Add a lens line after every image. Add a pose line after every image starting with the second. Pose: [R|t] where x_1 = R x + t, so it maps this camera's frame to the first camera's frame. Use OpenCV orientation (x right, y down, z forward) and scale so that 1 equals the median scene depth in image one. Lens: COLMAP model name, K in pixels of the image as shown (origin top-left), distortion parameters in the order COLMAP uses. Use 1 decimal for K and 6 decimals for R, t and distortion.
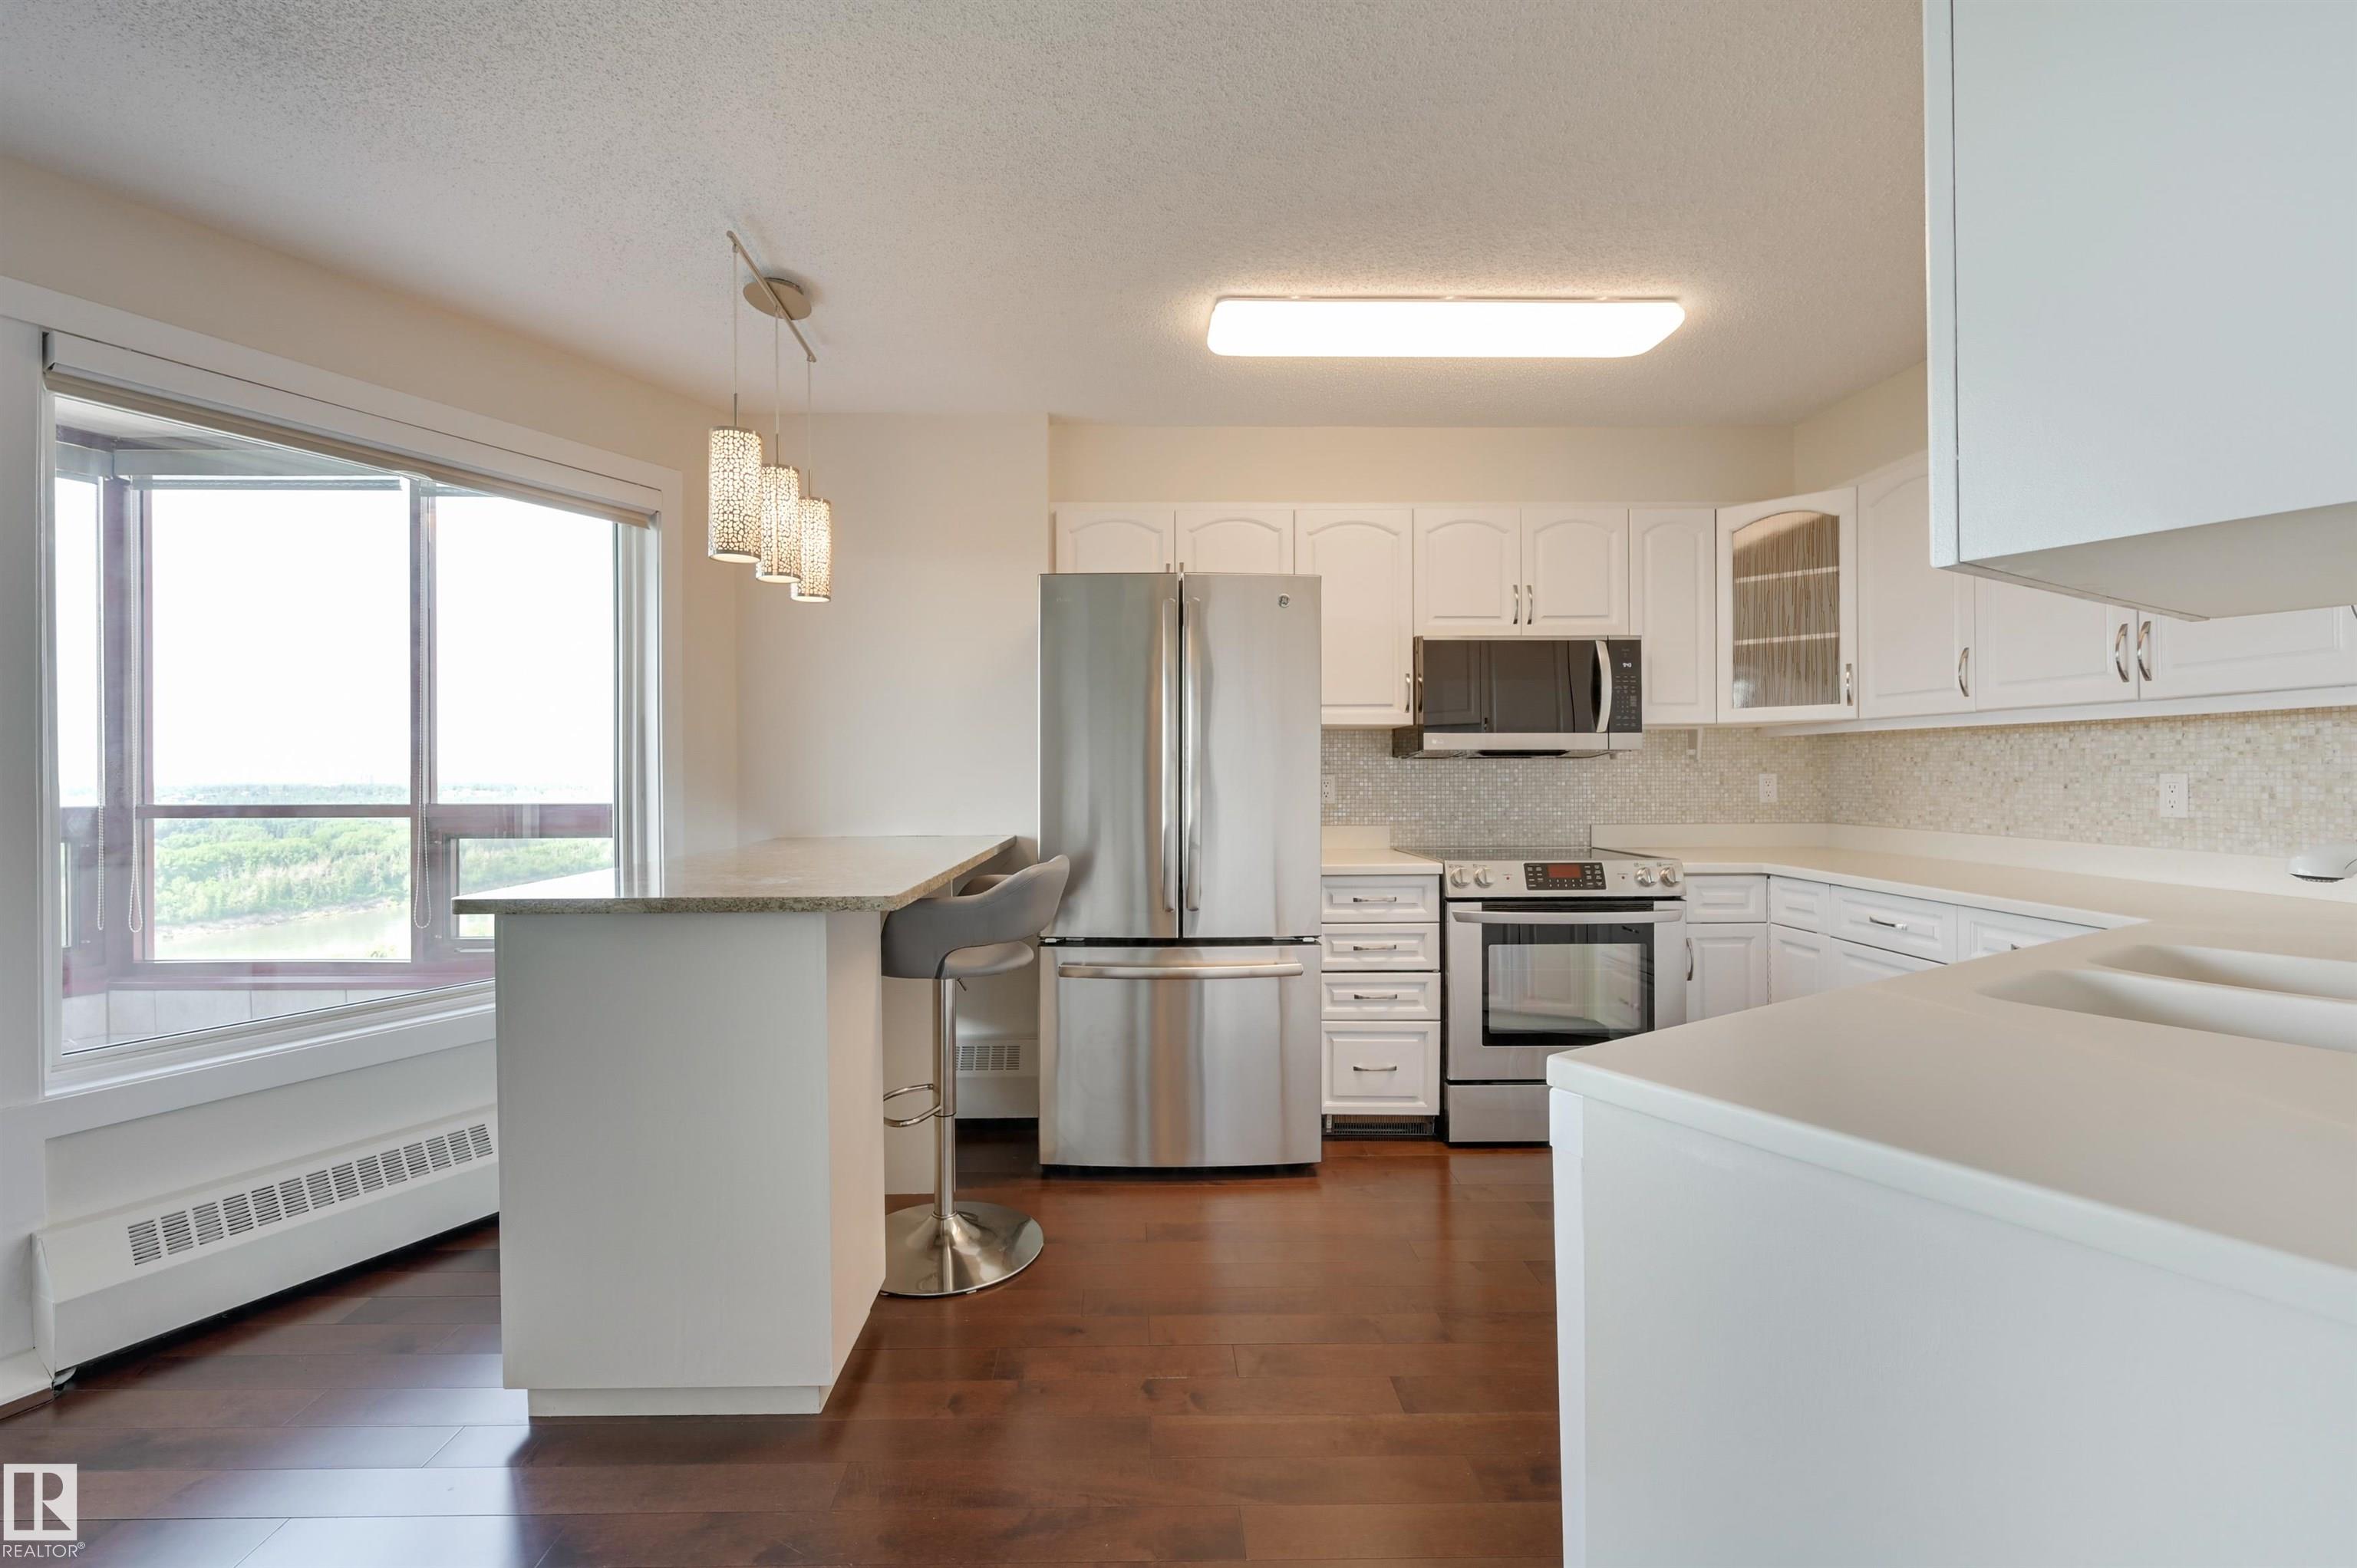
lens RADIAL K [[979.9, 0, 1168.4], [0, 979.9, 777.3], [0, 0, 1]] dist [0.000000, 0.000018]
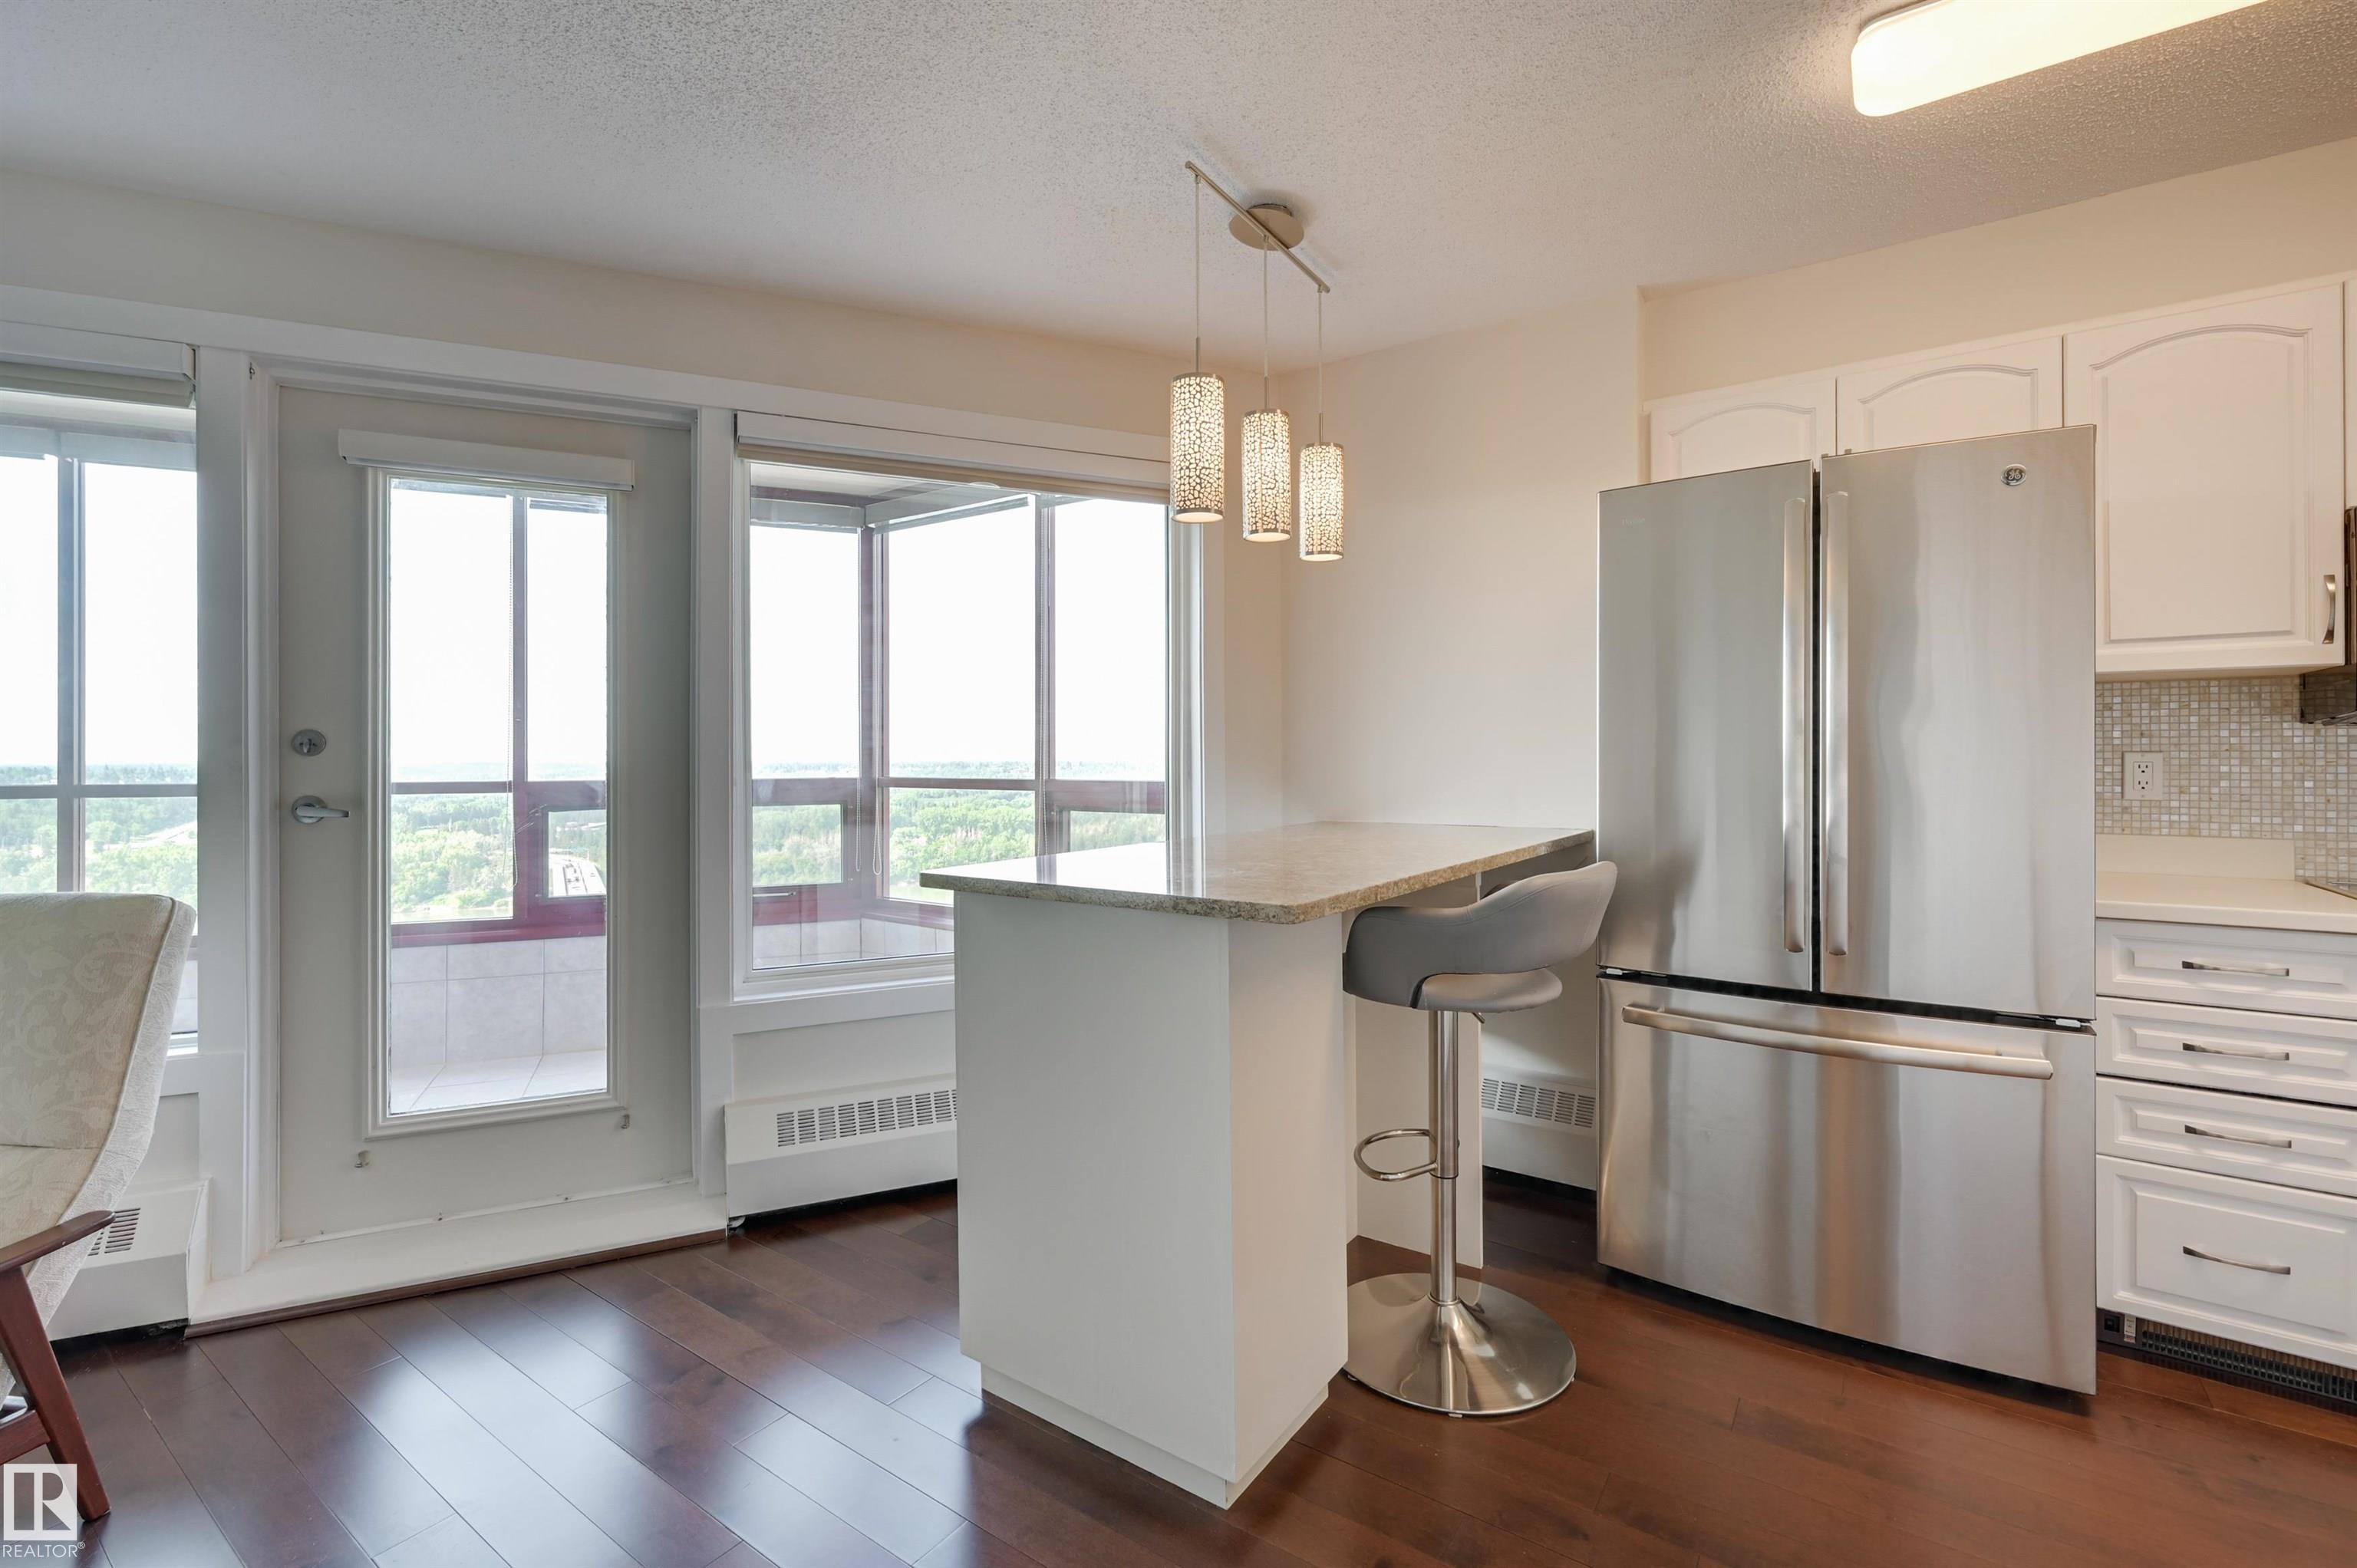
lens RADIAL K [[1031.3, 0, 1166.2], [0, 1031.3, 753.4], [0, 0, 1]] dist [0.006412, -0.001681]
pose [[0.802364, -0.000658, -0.596835, 0.073046], [-0.001568, 0.999994, -0.003210, 0.000474], [0.596833, 0.003511, 0.802358, 0.137058]]
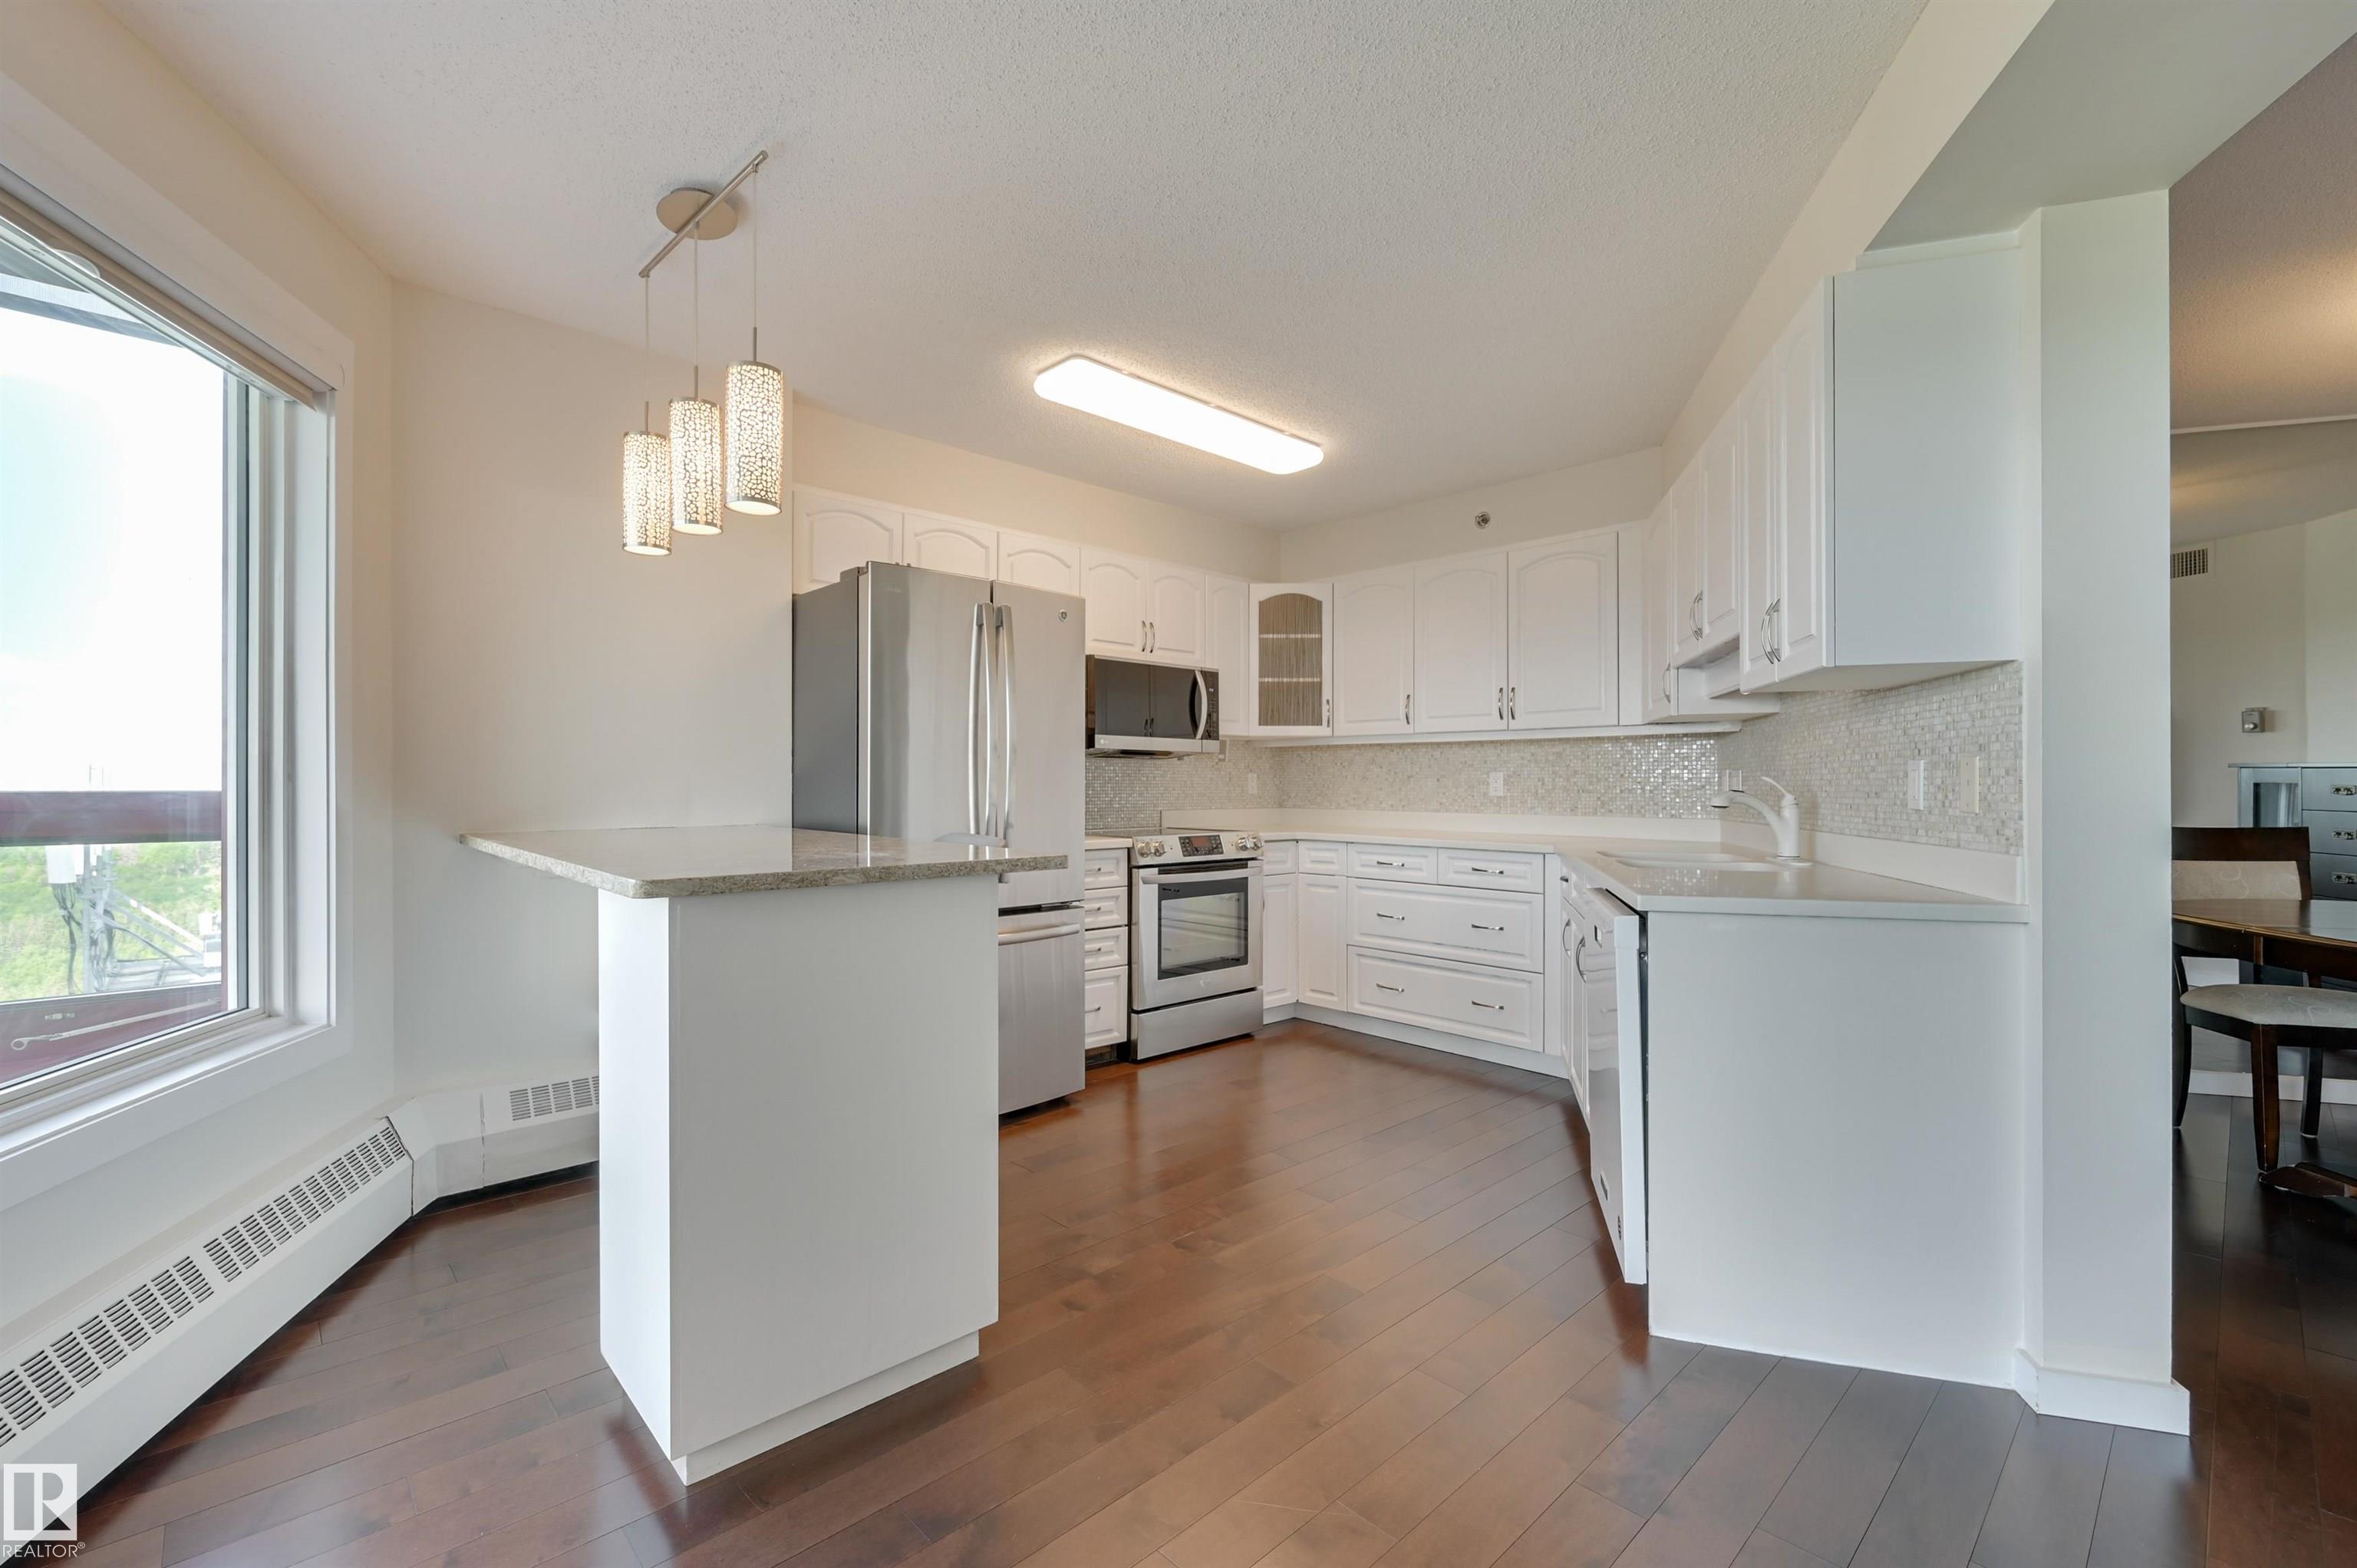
lens RADIAL K [[979.9, 0, 1104.3], [0, 979.9, 787.0], [0, 0, 1]] dist [0.000000, 0.000018]
pose [[0.762981, 0.005862, 0.646395, -0.560976], [-0.003440, 0.999982, -0.005007, 0.028663], [-0.646412, 0.001597, 0.762987, 0.069428]]
